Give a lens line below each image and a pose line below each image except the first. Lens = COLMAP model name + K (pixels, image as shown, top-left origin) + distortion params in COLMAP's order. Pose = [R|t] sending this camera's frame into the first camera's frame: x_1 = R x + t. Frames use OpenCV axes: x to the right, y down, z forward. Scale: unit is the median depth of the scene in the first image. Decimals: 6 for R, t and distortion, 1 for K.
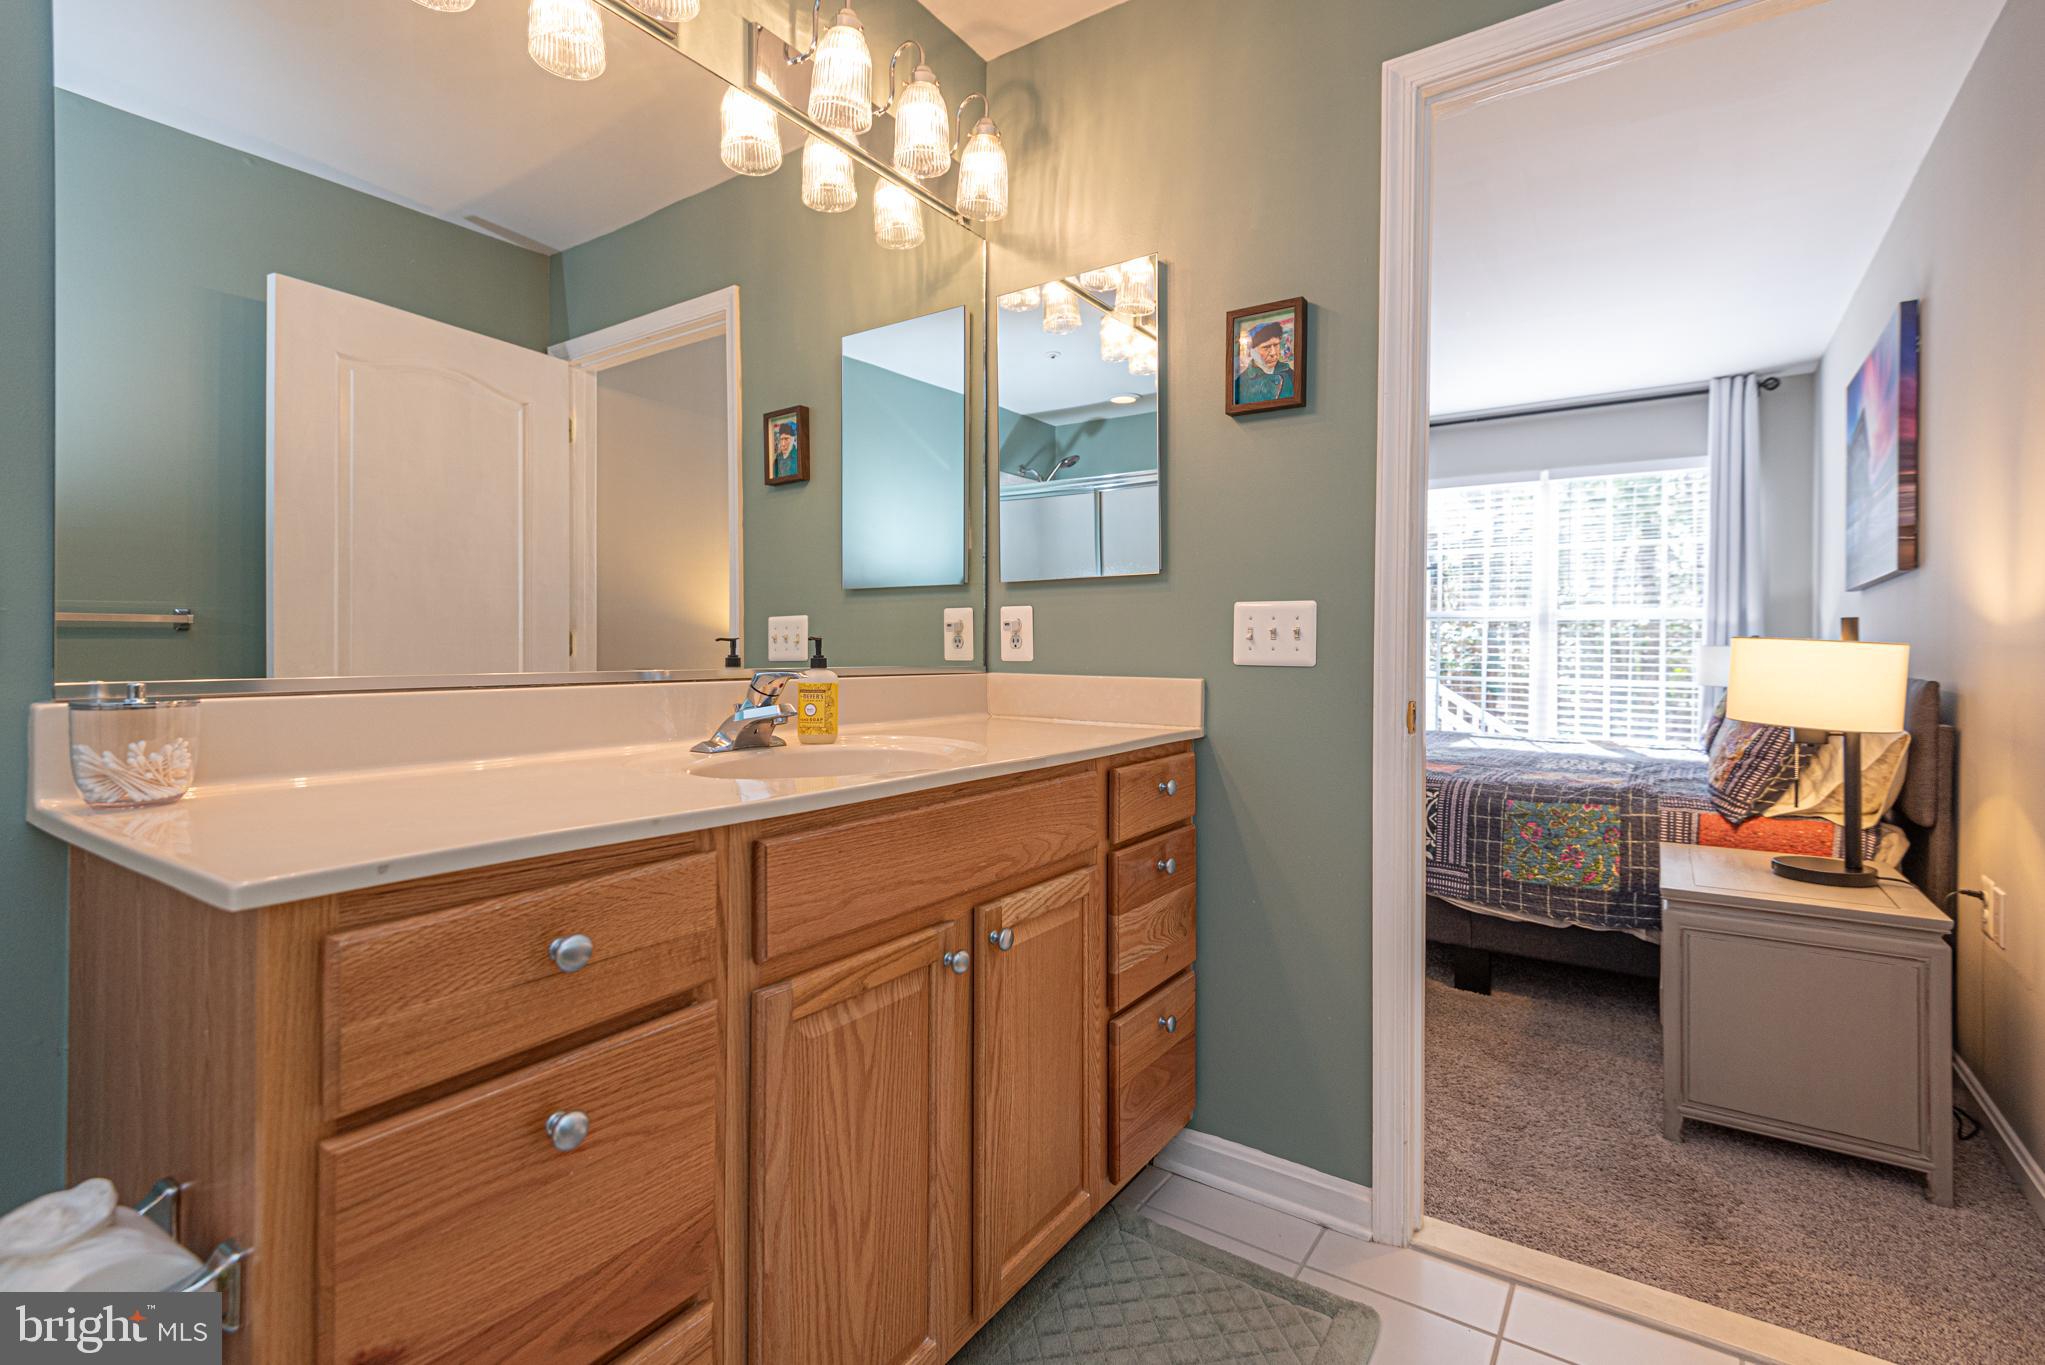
lens RADIAL K [[937.2, 0, 1036.9], [0, 937.2, 646.5], [0, 0, 1]] dist [0.029133, -0.014143]
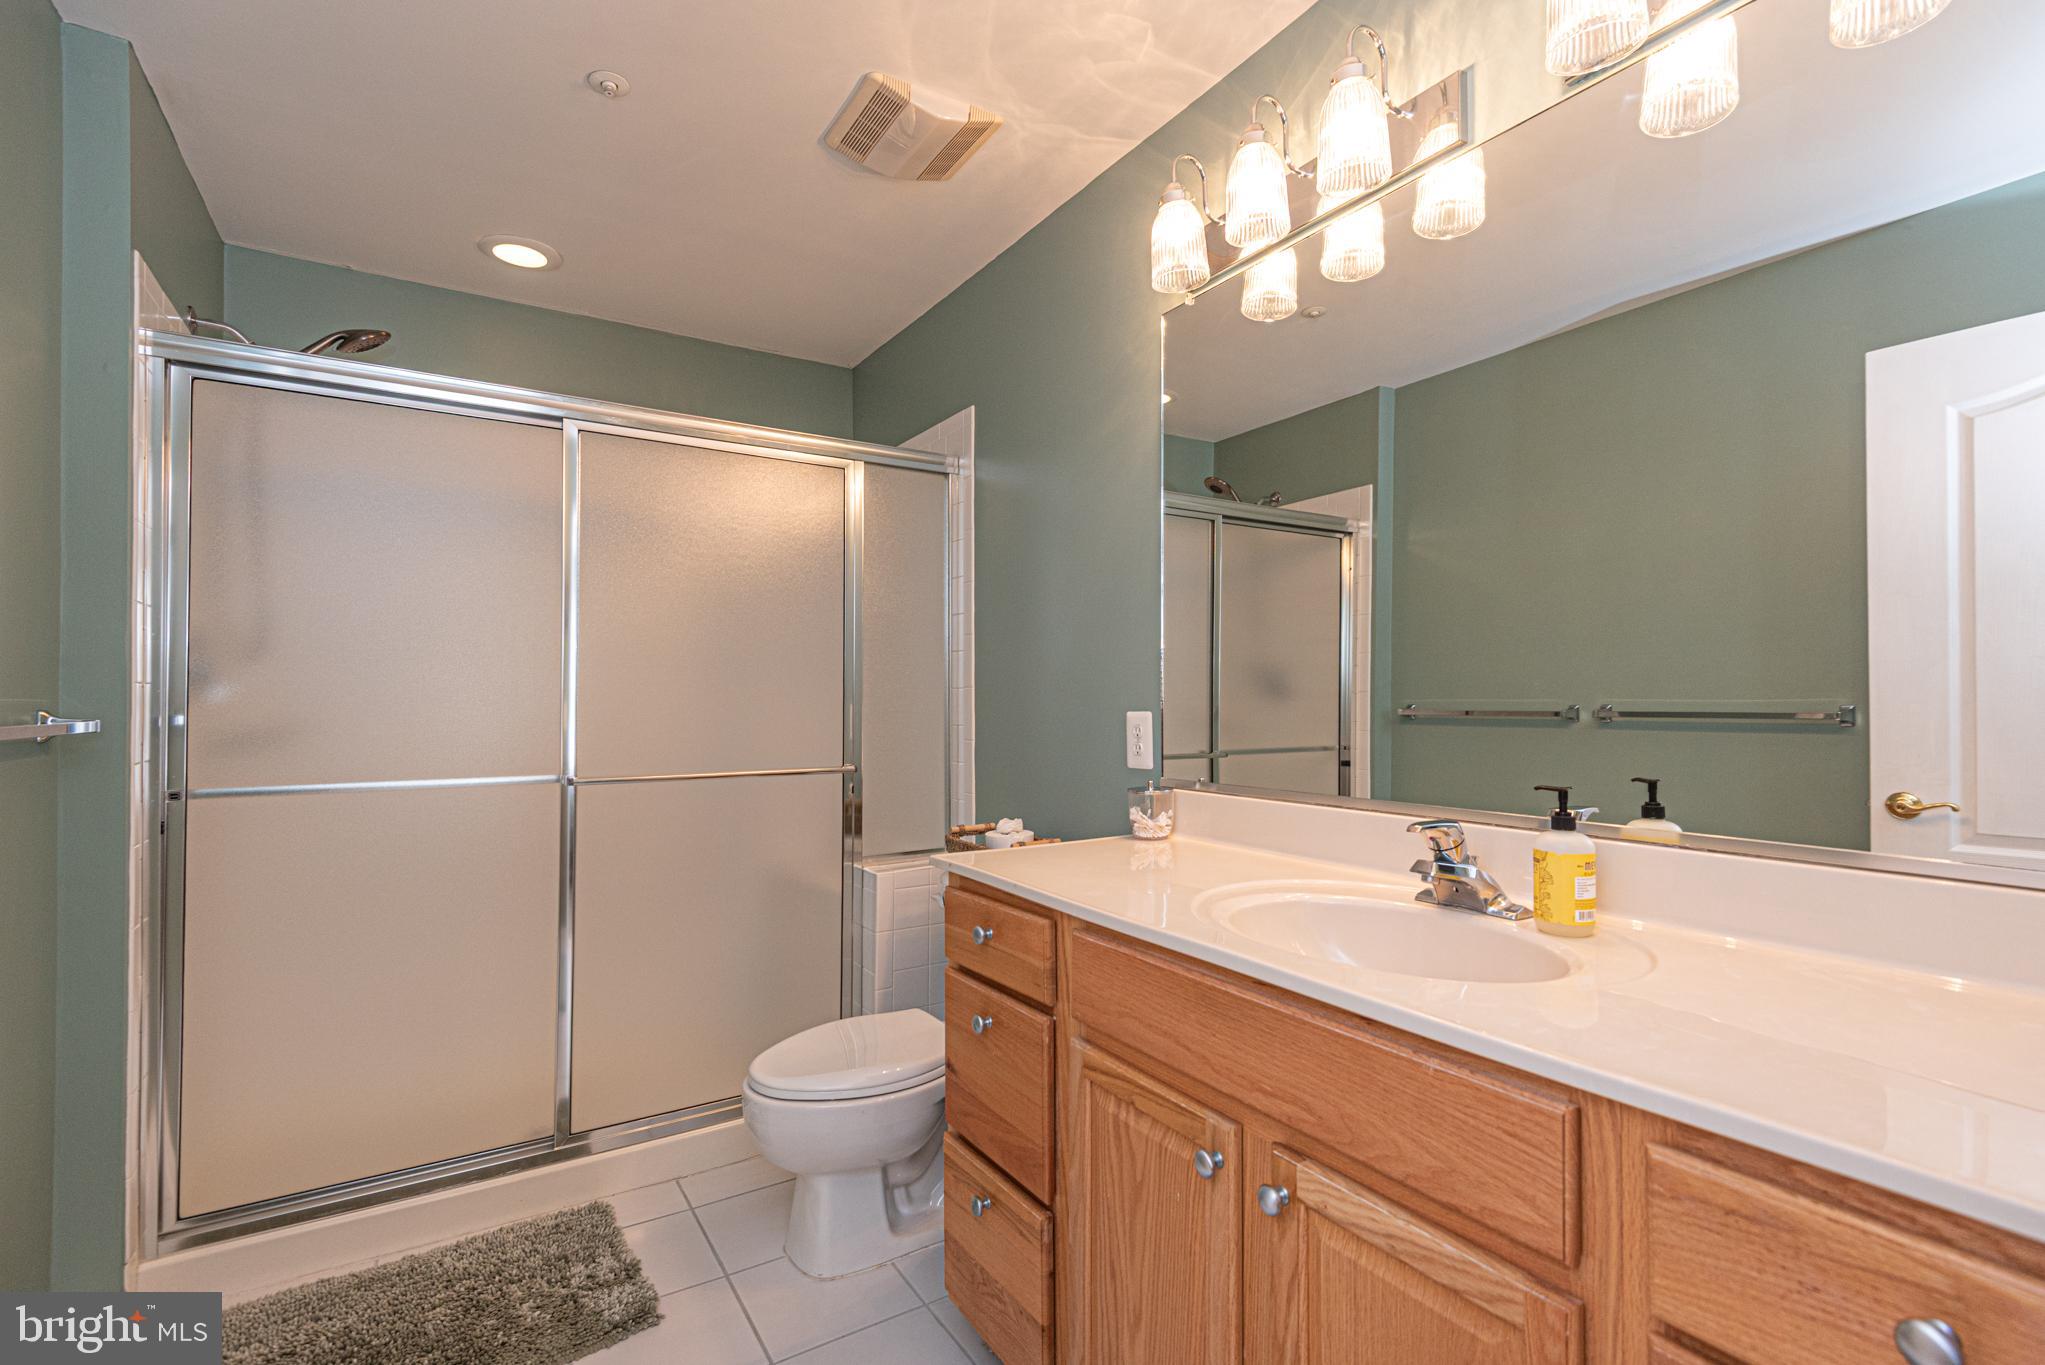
lens RADIAL K [[937.2, 0, 1028.0], [0, 937.2, 682.7], [0, 0, 1]] dist [0.029133, -0.014143]
pose [[-0.406953, -0.002263, -0.913446, 0.871809], [0.022566, 0.999667, -0.012530, -0.117987], [0.913170, -0.025712, -0.406767, 1.339908]]
